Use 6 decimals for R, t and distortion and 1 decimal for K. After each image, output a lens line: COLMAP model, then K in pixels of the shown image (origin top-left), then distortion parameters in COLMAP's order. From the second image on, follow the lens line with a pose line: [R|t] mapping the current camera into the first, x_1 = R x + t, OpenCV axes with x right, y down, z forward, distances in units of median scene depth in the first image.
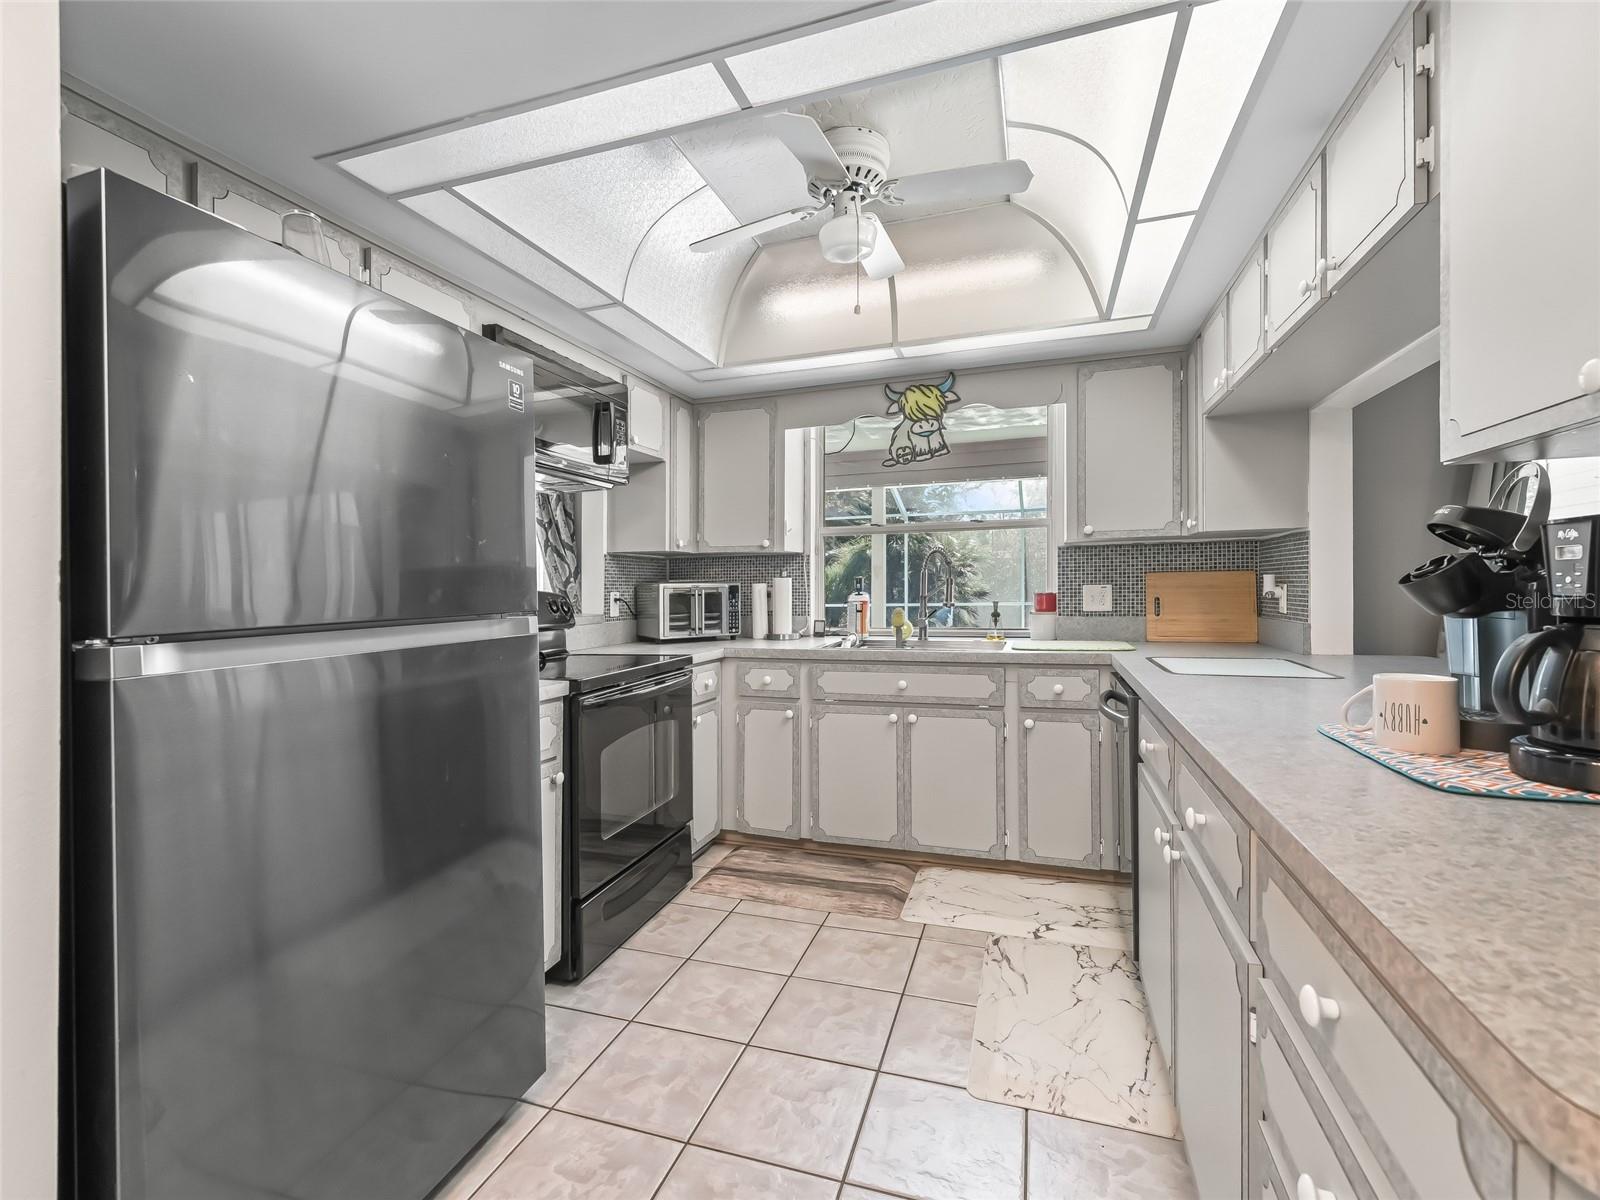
lens RADIAL K [[730.8, 0, 794.0], [0, 730.8, 597.1], [0, 0, 1]] dist [0.009635, -0.000244]
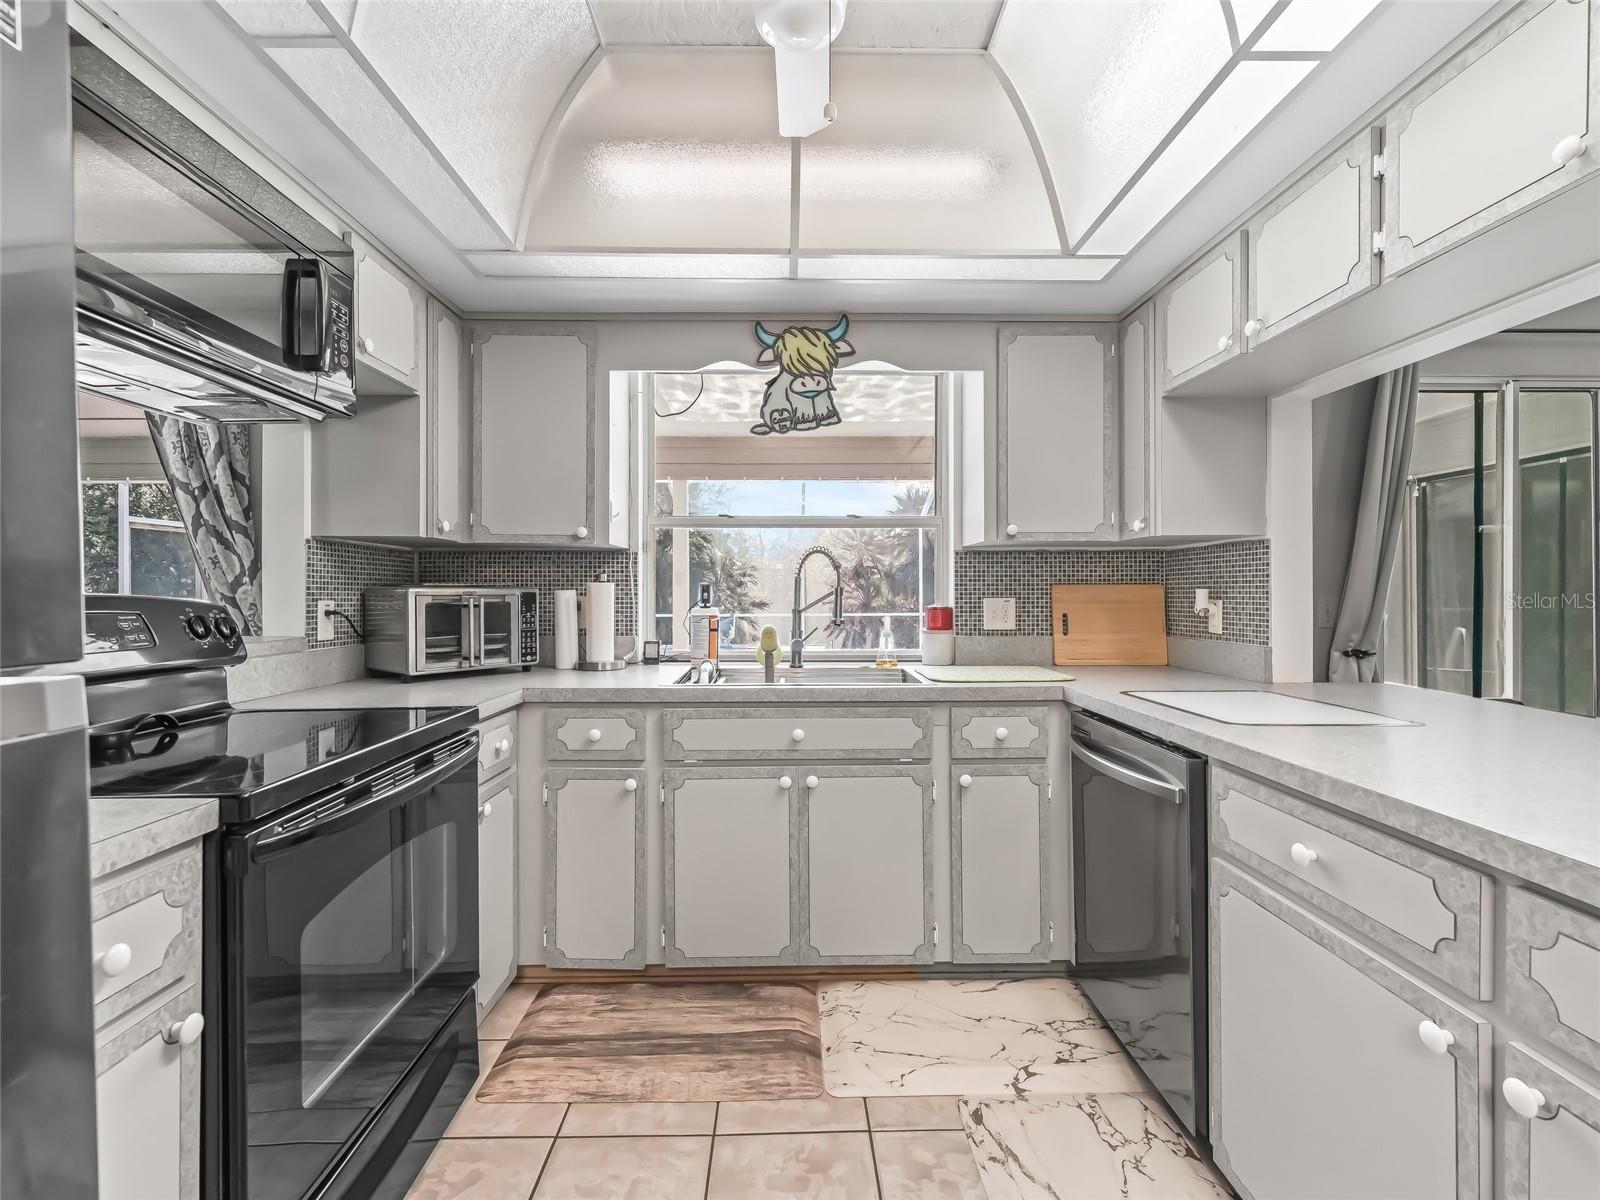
lens RADIAL K [[727.0, 0, 802.4], [0, 727.0, 617.0], [0, 0, 1]] dist [0.008874, -0.000754]
pose [[0.940468, 0.002878, 0.339869, -0.084834], [-0.007976, 0.999876, 0.013603, -0.005075], [-0.339788, -0.015504, 0.940374, 0.315193]]
